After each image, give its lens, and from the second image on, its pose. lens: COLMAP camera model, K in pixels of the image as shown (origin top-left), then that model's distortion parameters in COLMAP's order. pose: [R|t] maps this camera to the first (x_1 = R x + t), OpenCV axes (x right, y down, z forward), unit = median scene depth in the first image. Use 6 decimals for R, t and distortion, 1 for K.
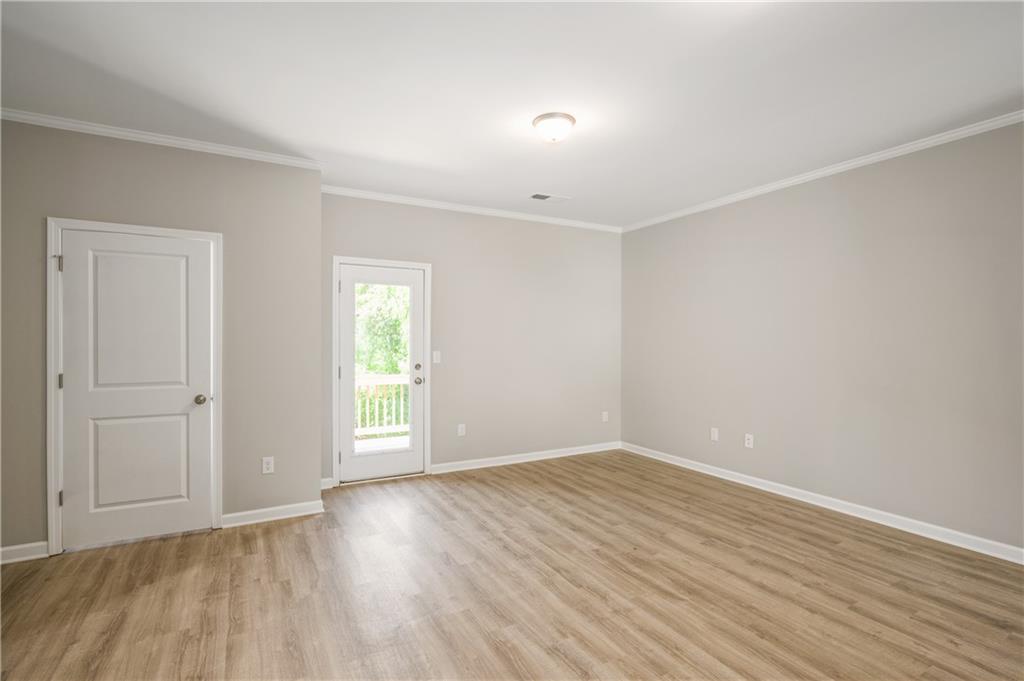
lens RADIAL K [[489.6, 0, 513.2], [0, 489.6, 341.1], [0, 0, 1]] dist [0.000609, 0.000488]
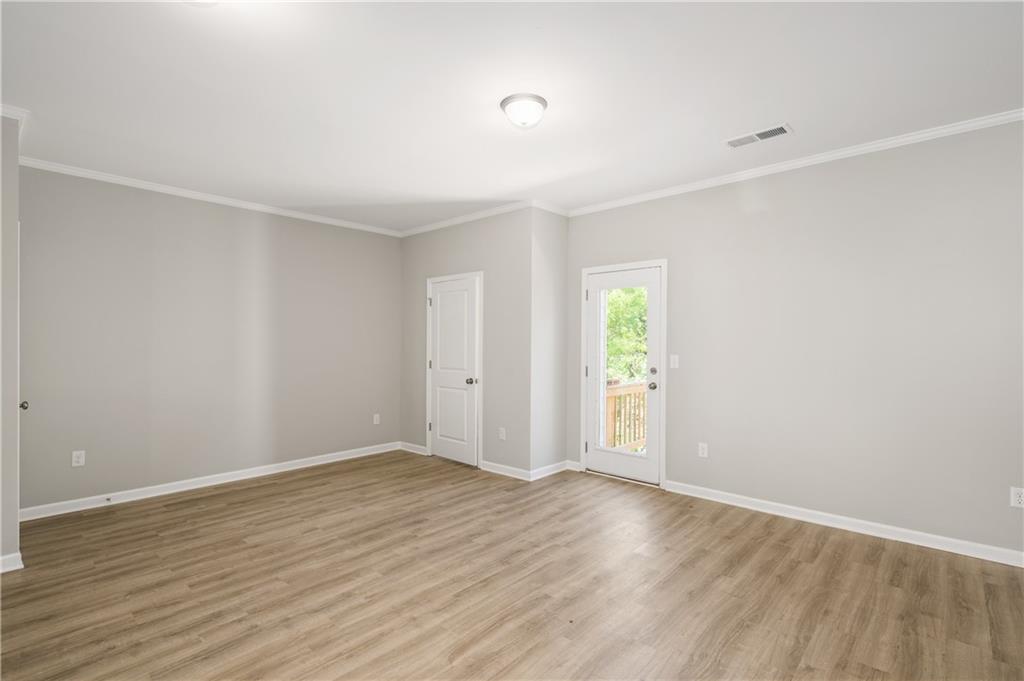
lens RADIAL K [[489.6, 0, 509.7], [0, 489.6, 345.6], [0, 0, 1]] dist [0.000609, 0.000488]
pose [[0.316434, 0.006107, -0.948595, 0.858516], [-0.001168, 0.999981, 0.006049, -0.002485], [0.948614, -0.000806, 0.316435, 0.623414]]
